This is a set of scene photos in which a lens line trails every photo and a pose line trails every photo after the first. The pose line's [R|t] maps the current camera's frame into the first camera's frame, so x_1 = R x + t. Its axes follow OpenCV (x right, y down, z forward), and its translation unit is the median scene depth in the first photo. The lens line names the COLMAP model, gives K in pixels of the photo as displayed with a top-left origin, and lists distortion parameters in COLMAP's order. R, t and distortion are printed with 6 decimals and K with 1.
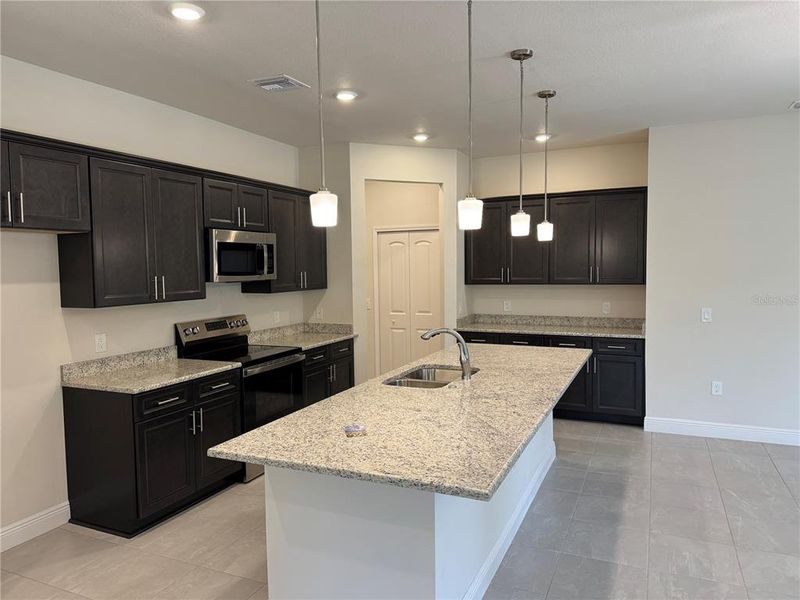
lens RADIAL K [[564.2, 0, 402.9], [0, 564.2, 297.1], [0, 0, 1]] dist [0.106652, -0.161538]
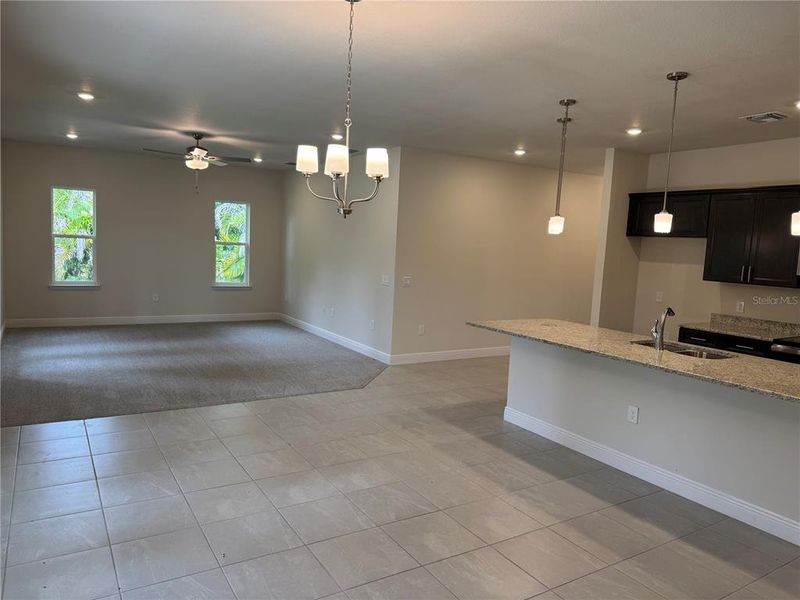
lens RADIAL K [[564.2, 0, 402.9], [0, 564.2, 297.1], [0, 0, 1]] dist [0.106652, -0.161538]
pose [[-0.549161, 0.064953, -0.833189, 1.472414], [-0.099407, 0.984820, 0.142293, -0.090145], [0.829784, 0.160967, -0.534368, 1.200008]]
